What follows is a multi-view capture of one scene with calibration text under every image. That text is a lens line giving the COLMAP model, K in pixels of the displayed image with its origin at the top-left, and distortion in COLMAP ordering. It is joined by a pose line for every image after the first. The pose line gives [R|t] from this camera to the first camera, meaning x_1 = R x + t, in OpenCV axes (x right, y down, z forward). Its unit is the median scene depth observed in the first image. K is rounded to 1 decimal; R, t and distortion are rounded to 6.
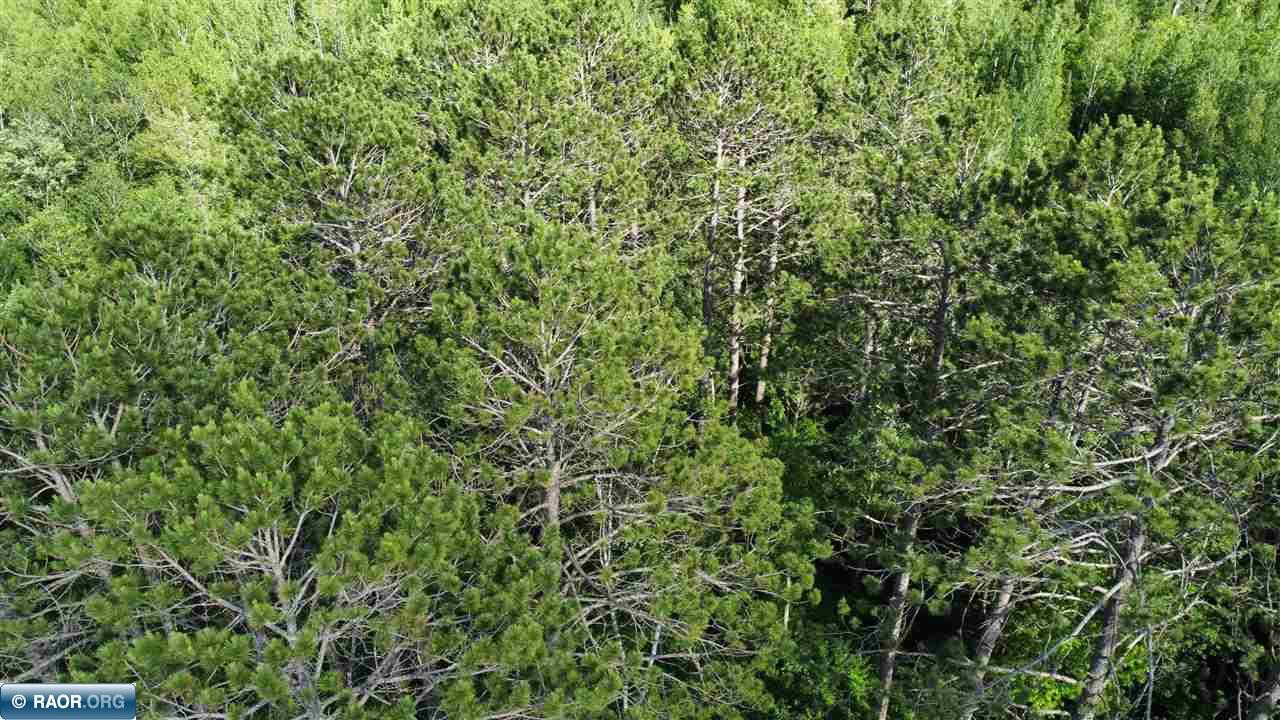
lens RADIAL K [[928.3, 0, 644.6], [0, 928.3, 356.1], [0, 0, 1]] dist [-0.024563, 0.003060]
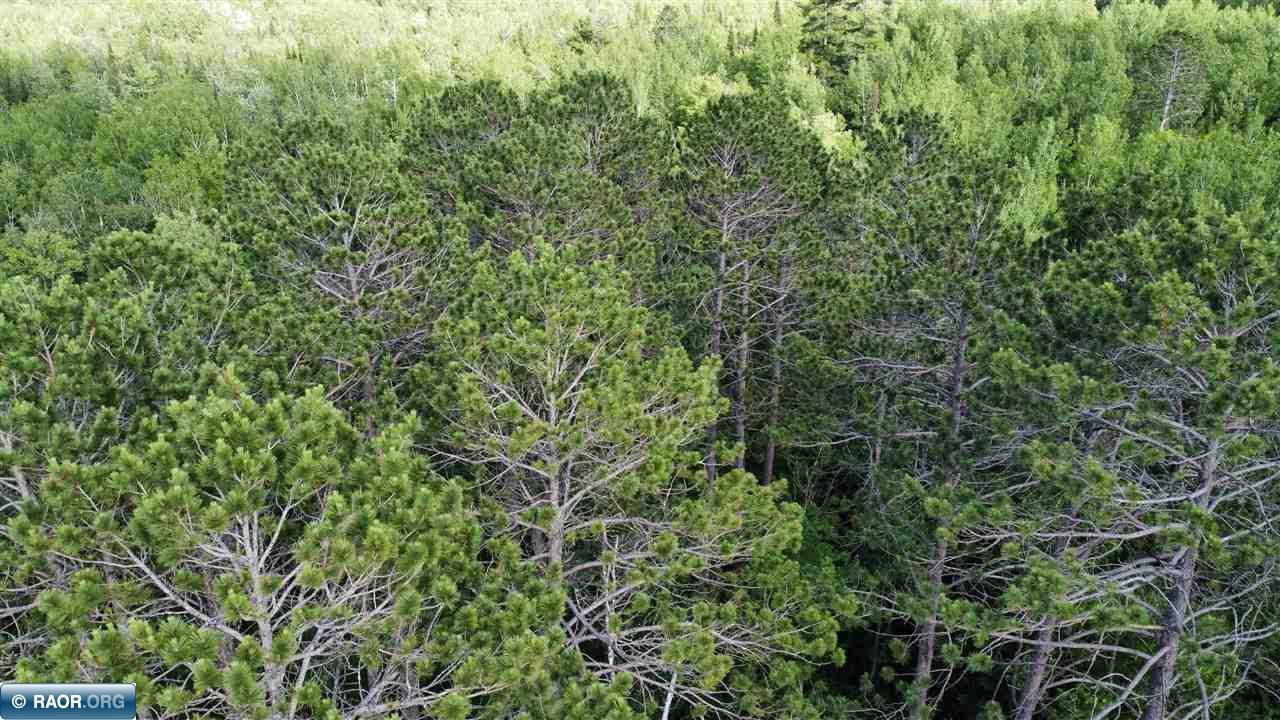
lens RADIAL K [[928.3, 0, 644.7], [0, 928.3, 365.6], [0, 0, 1]] dist [-0.024563, 0.003060]
pose [[0.999987, 0.004971, 0.001094, -0.012078], [-0.004802, 0.992594, -0.121385, 0.083869], [-0.001690, 0.121378, 0.992605, 0.049119]]
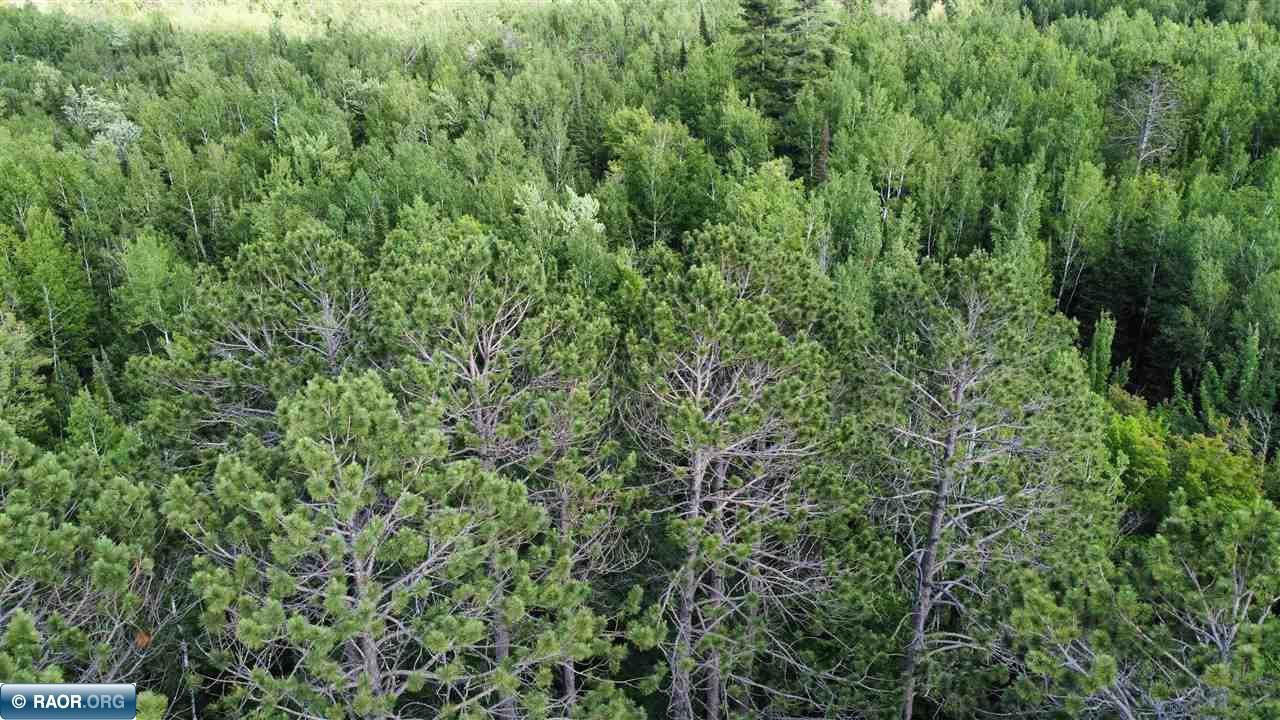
lens RADIAL K [[928.3, 0, 639.7], [0, 928.3, 352.3], [0, 0, 1]] dist [-0.024563, 0.003060]
pose [[0.996985, -0.022482, 0.074266, -0.009357], [0.032275, 0.990533, -0.133424, -0.388517], [-0.070564, 0.135419, 0.988272, 0.667337]]
